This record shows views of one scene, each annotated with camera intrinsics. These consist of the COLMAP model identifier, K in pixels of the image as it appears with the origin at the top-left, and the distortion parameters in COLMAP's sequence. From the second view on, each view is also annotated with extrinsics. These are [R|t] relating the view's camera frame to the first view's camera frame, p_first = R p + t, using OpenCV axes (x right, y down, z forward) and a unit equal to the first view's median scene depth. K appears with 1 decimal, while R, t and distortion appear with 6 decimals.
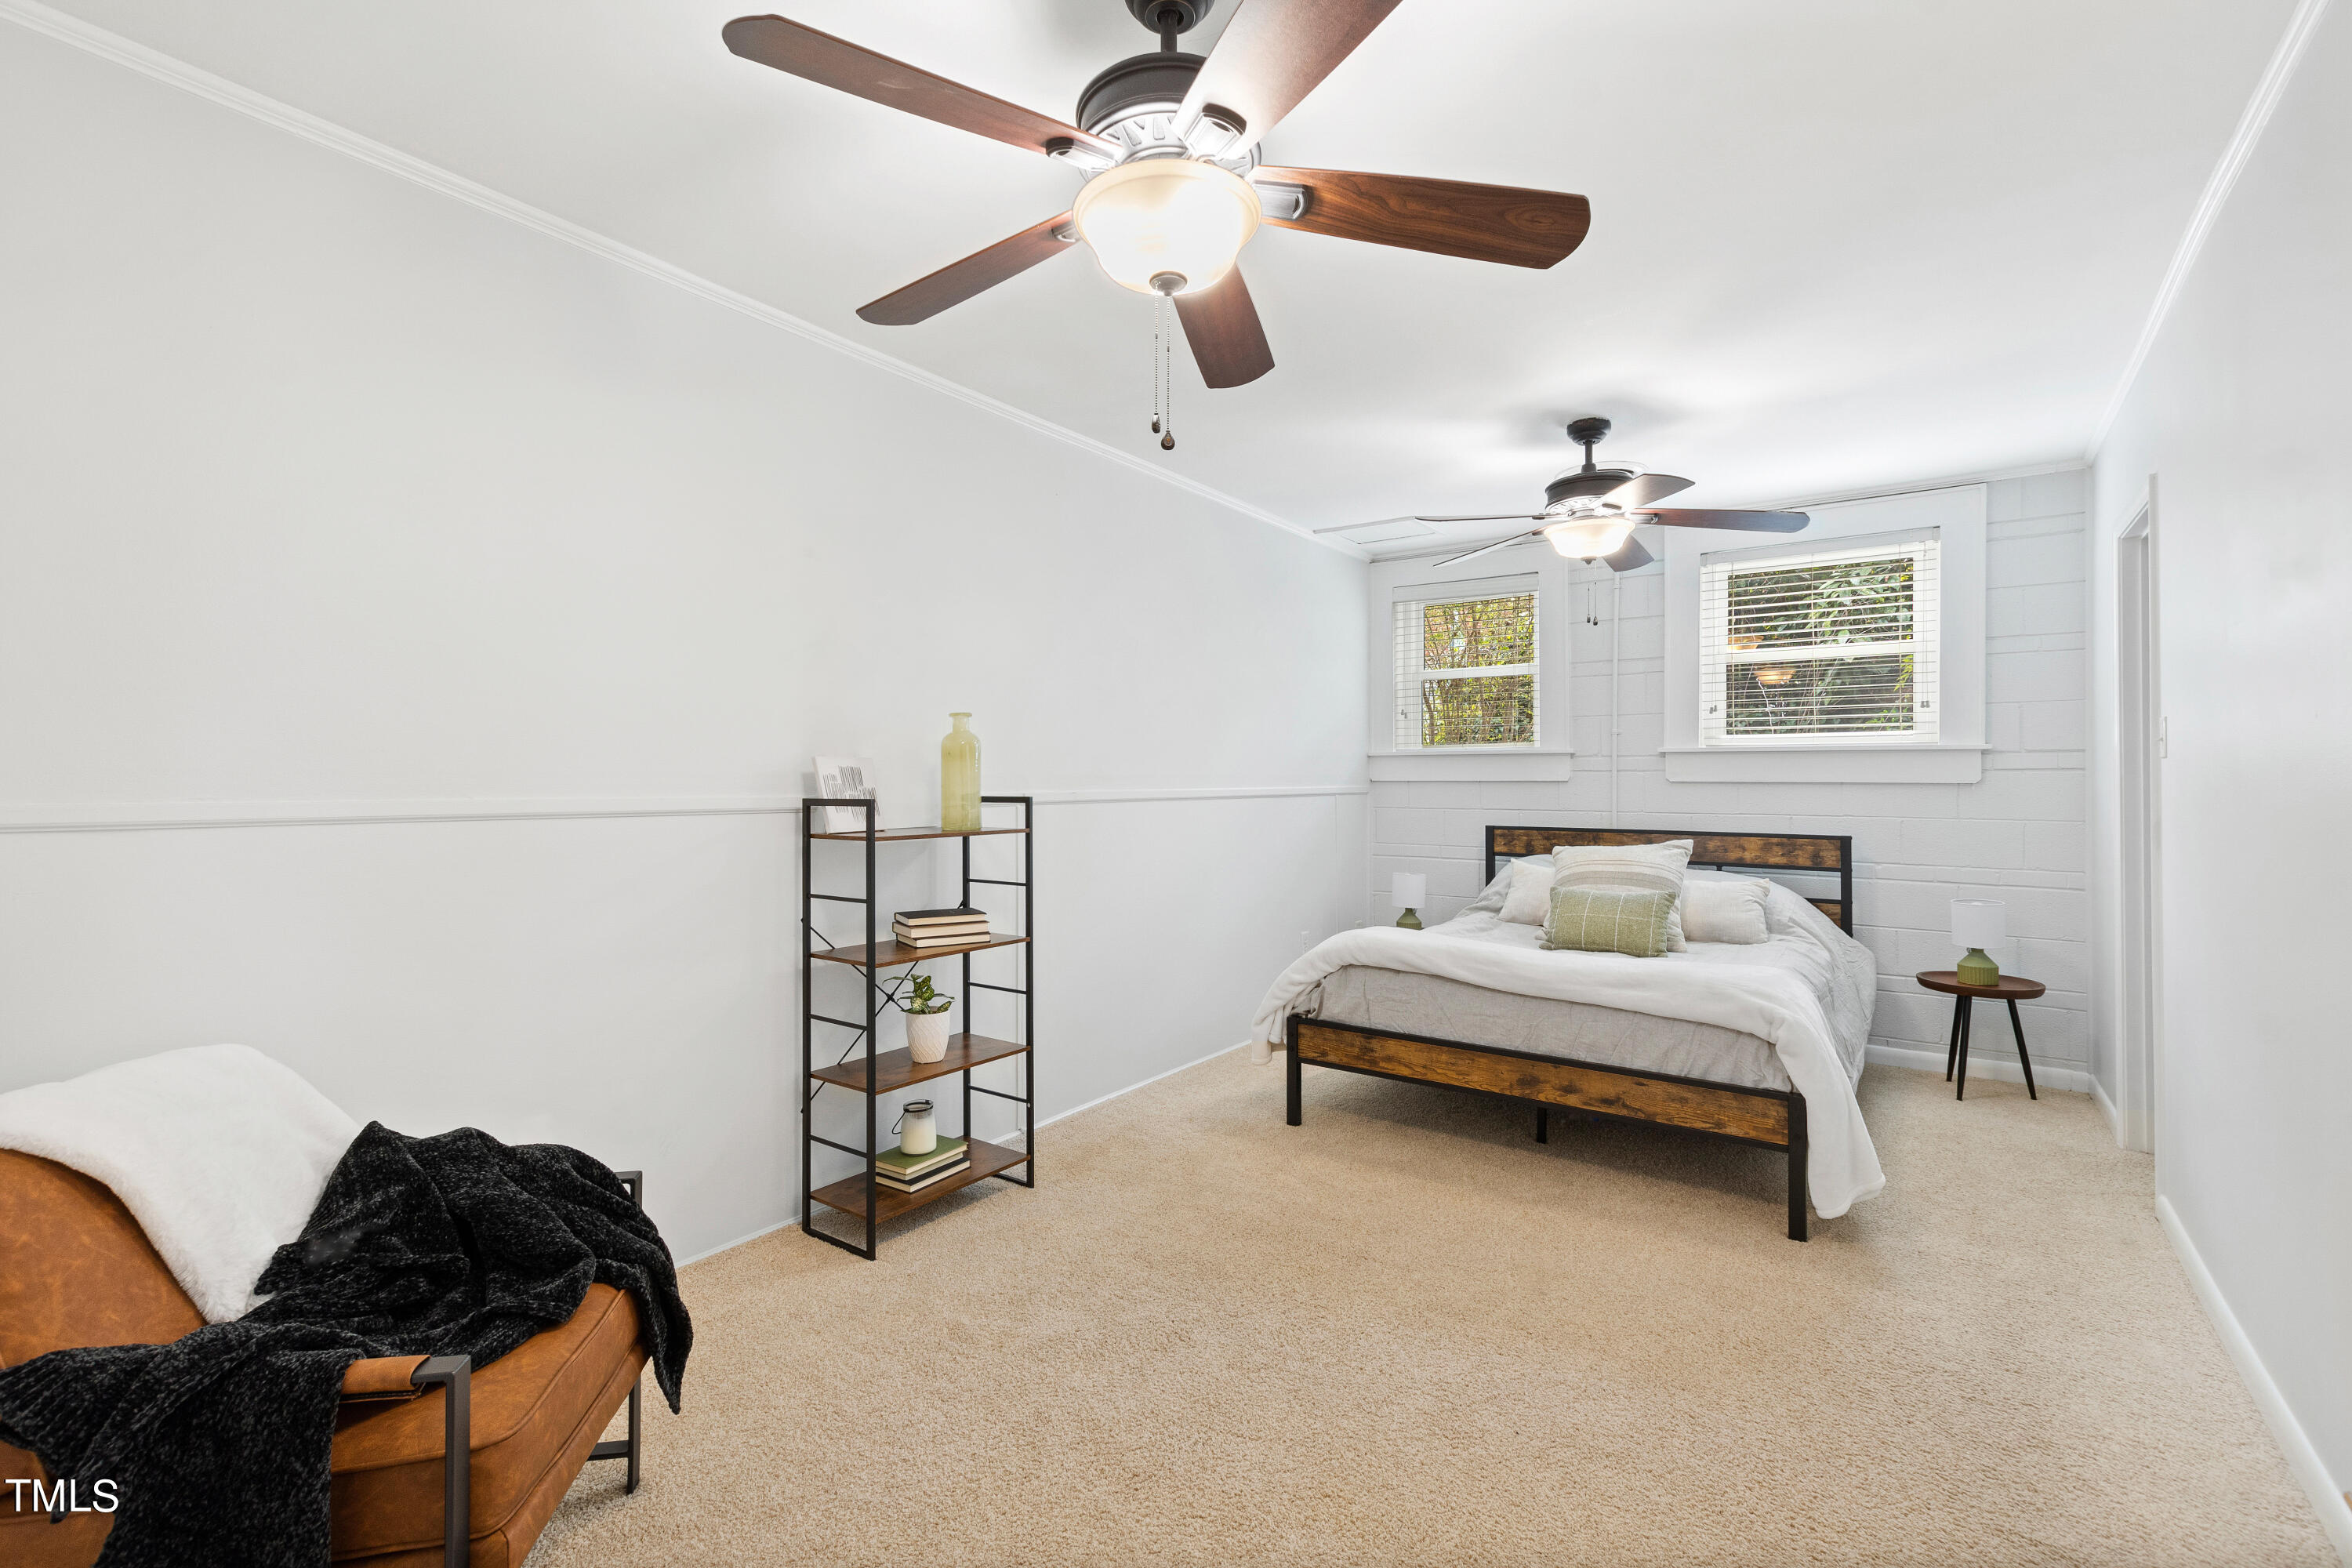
lens RADIAL K [[1030.3, 0, 1170.3], [0, 1030.3, 773.4], [0, 0, 1]] dist [0.003767, -0.000600]
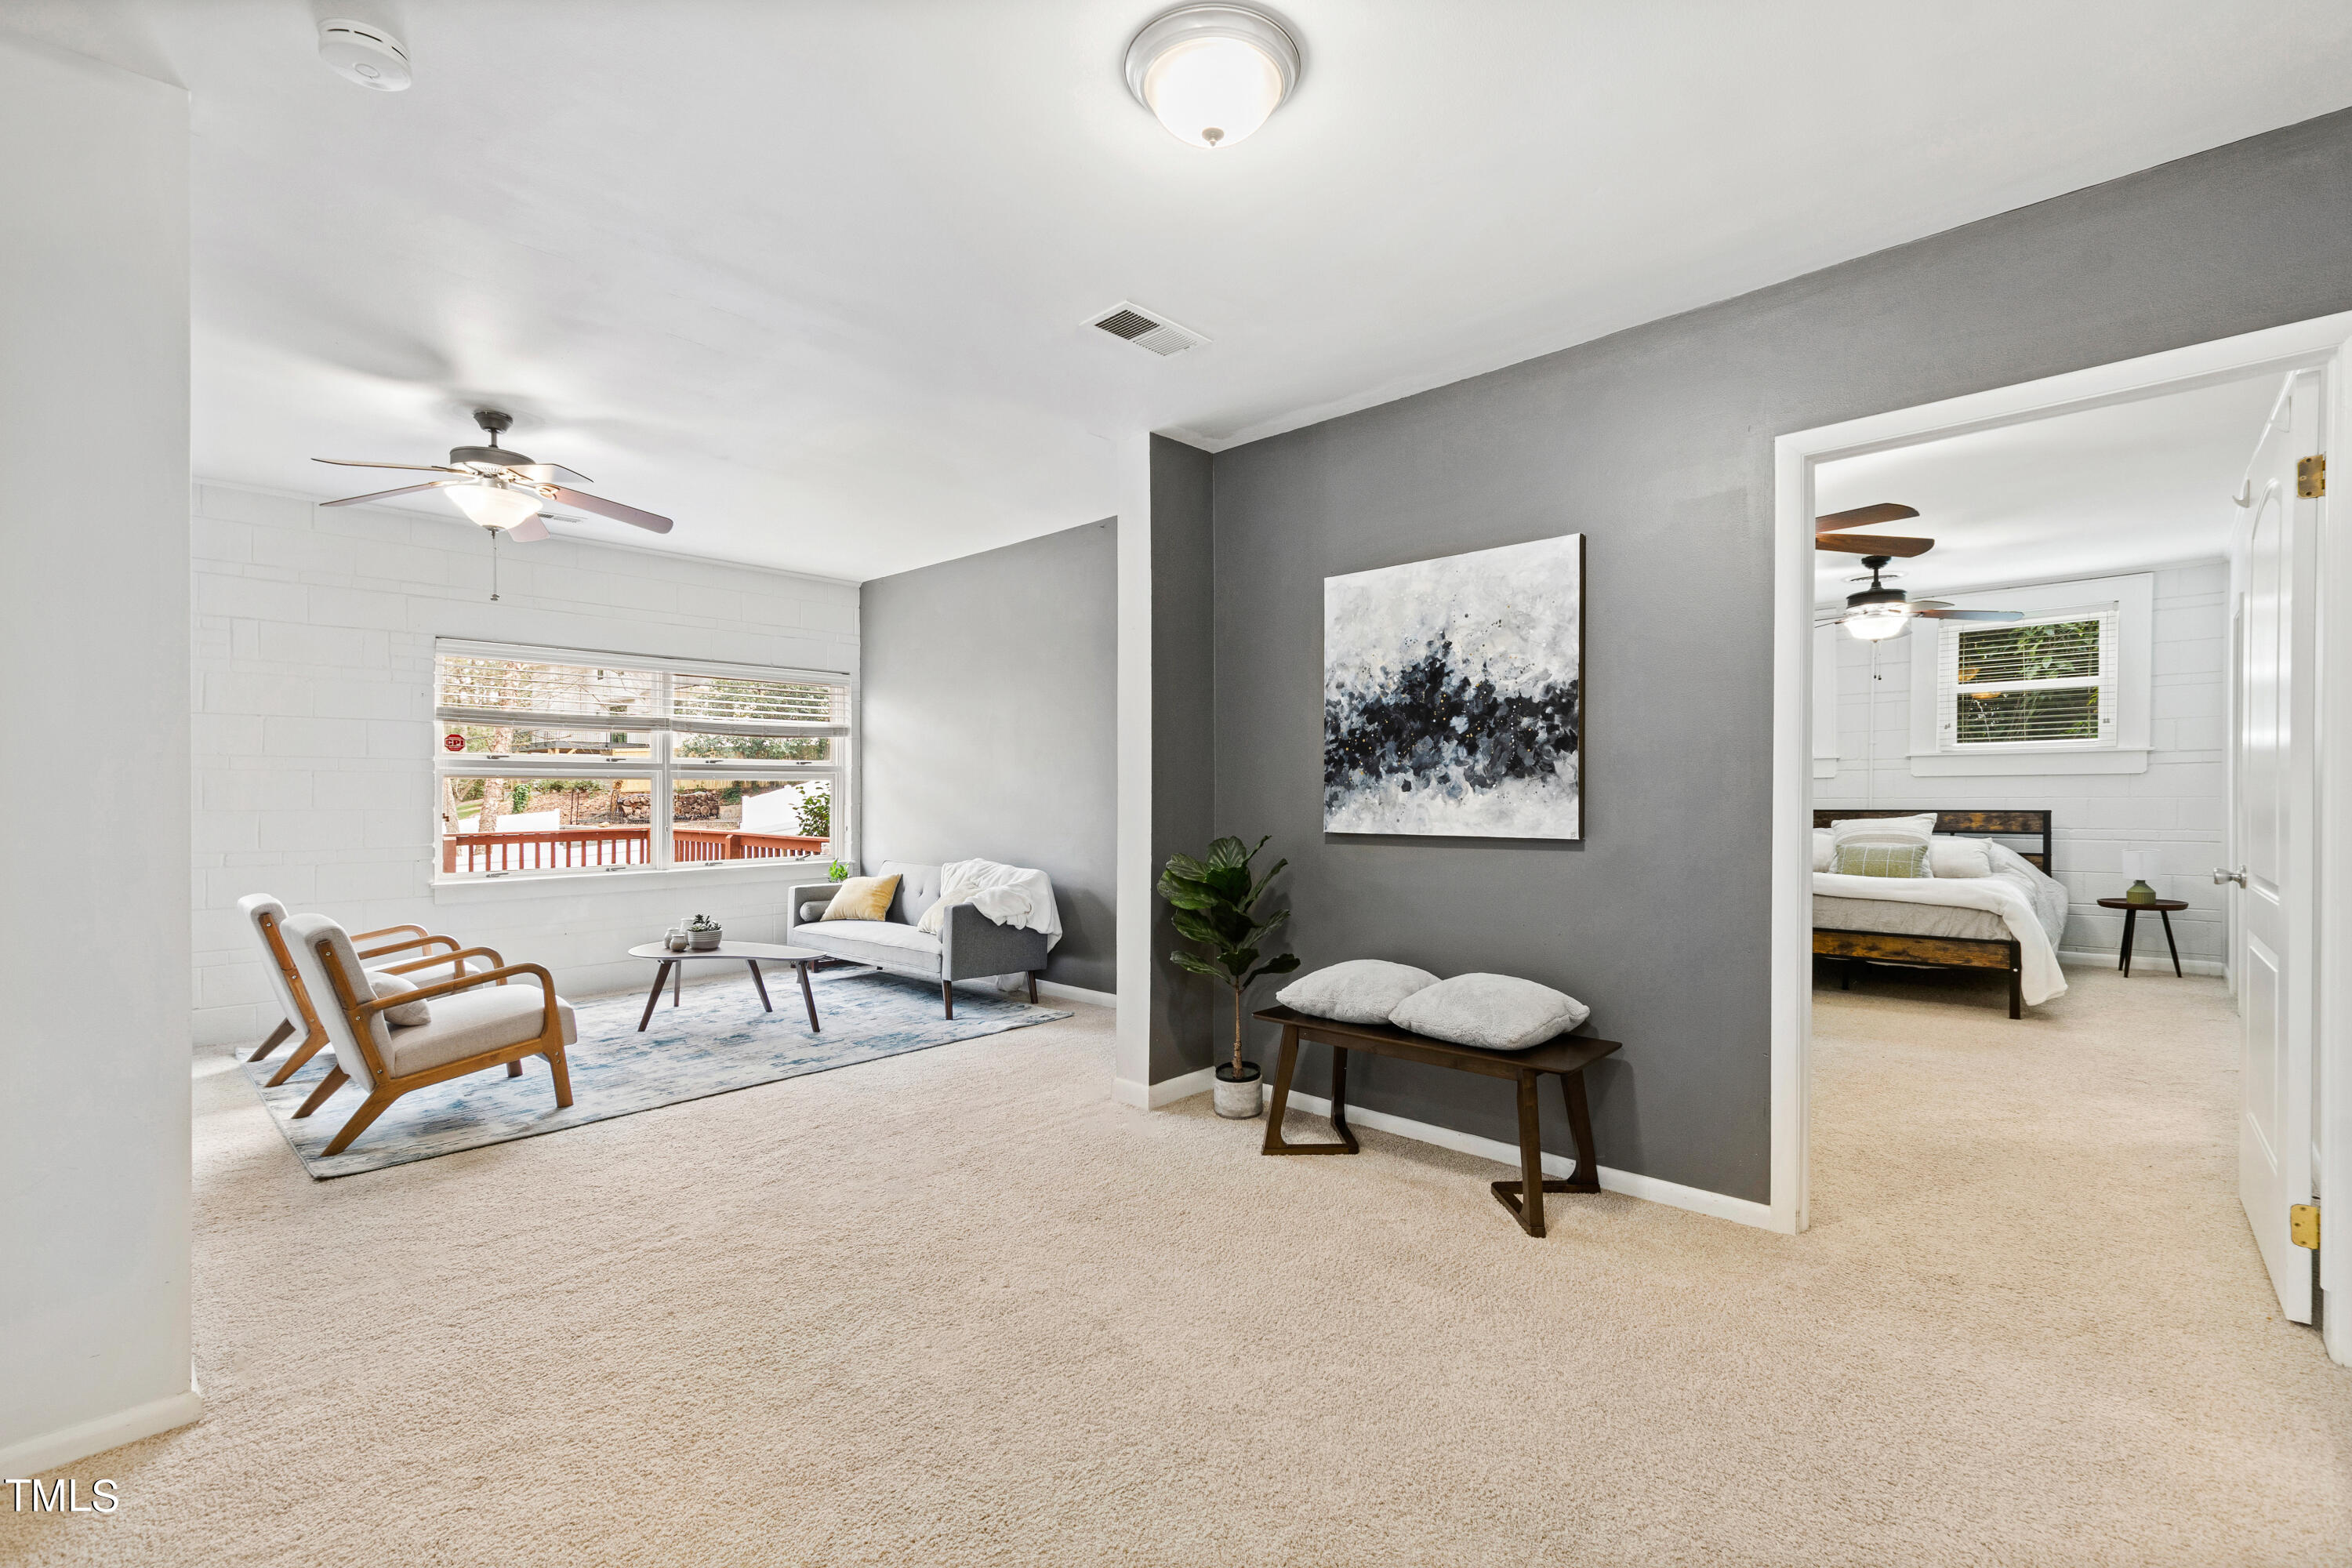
lens RADIAL K [[1030.3, 0, 1166.2], [0, 1030.3, 819.7], [0, 0, 1]] dist [0.003767, -0.000600]
pose [[0.991515, -0.012135, -0.129427, -0.437963], [0.016009, 0.999453, 0.028932, 0.010918], [0.129005, -0.030759, 0.991167, -0.679988]]
